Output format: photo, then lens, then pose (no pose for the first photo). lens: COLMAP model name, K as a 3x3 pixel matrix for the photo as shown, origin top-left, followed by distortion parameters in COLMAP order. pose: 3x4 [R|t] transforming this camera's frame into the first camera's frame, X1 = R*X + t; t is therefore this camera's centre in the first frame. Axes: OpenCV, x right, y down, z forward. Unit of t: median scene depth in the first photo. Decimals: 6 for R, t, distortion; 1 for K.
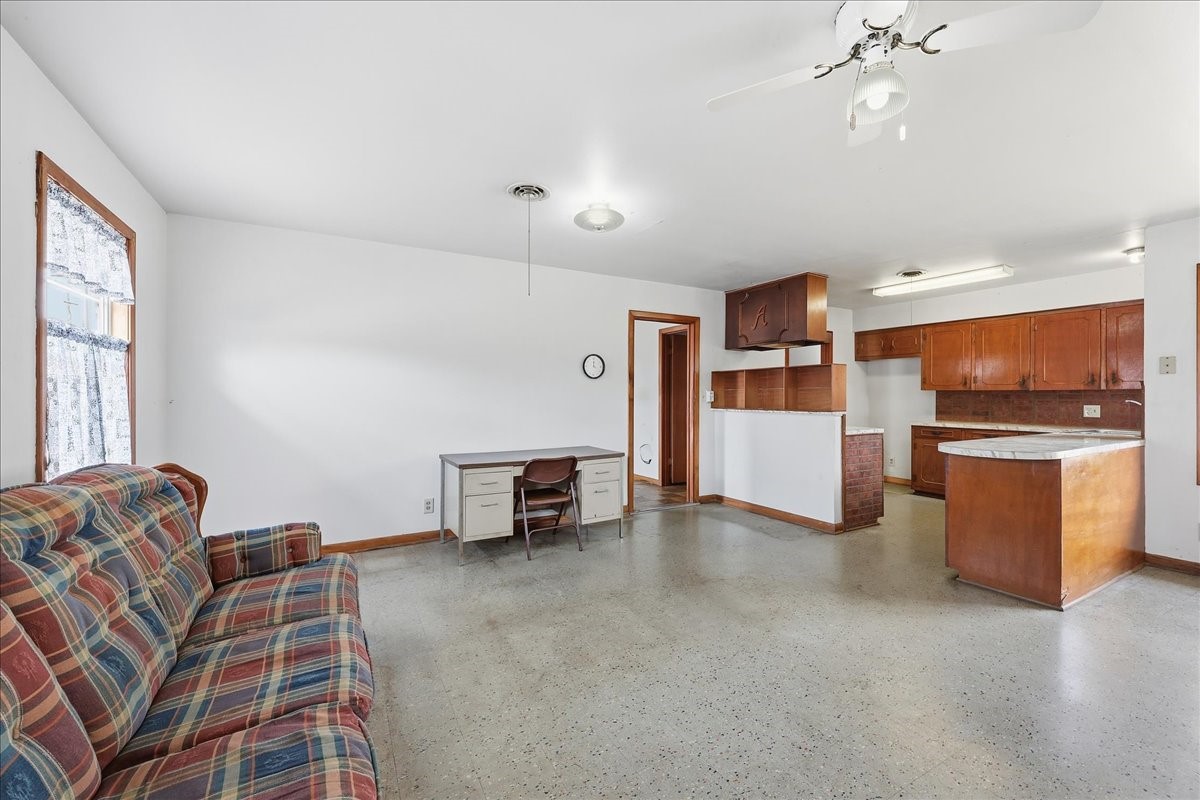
lens RADIAL K [[485.3, 0, 602.8], [0, 485.3, 398.7], [0, 0, 1]] dist [-0.000154, 0.000092]
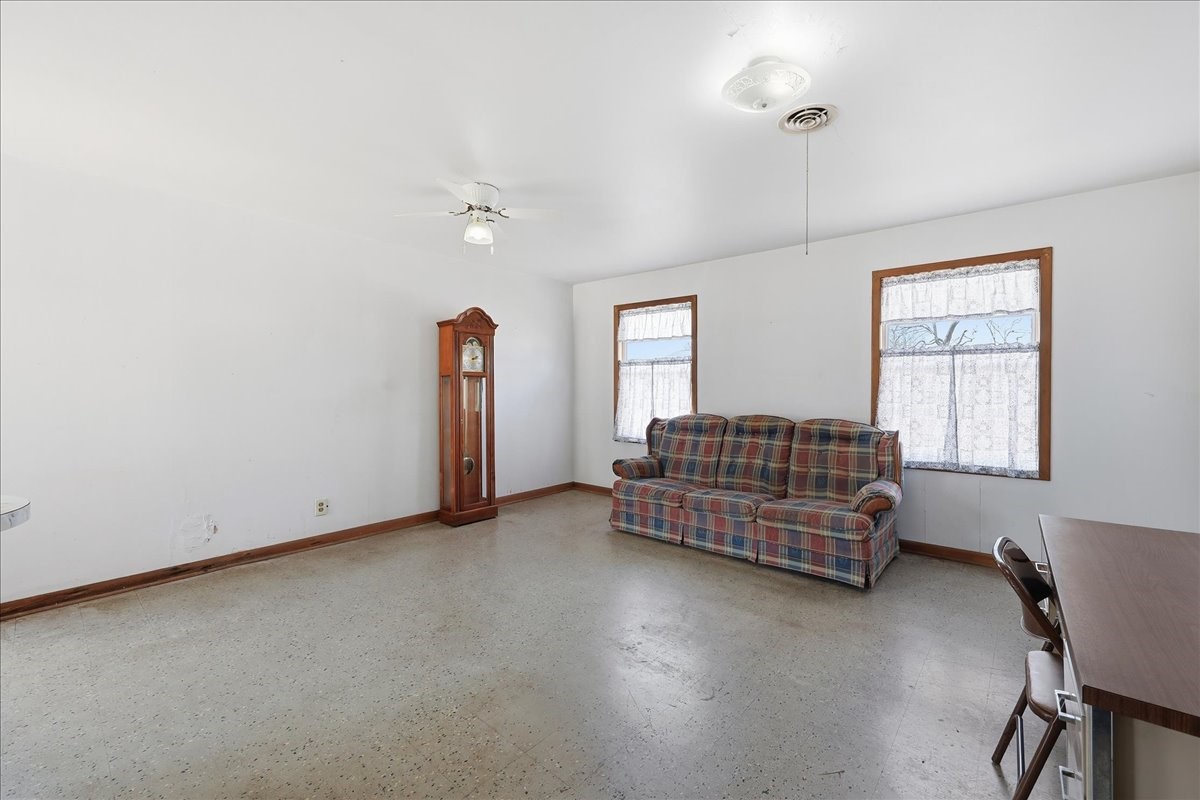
lens RADIAL K [[485.3, 0, 602.8], [0, 485.3, 398.7], [0, 0, 1]] dist [-0.000154, 0.000092]
pose [[-0.936842, 0.005759, -0.349704, 0.273405], [-0.001036, 0.999814, 0.019239, 0.000438], [0.349750, 0.018386, -0.936663, 1.058388]]
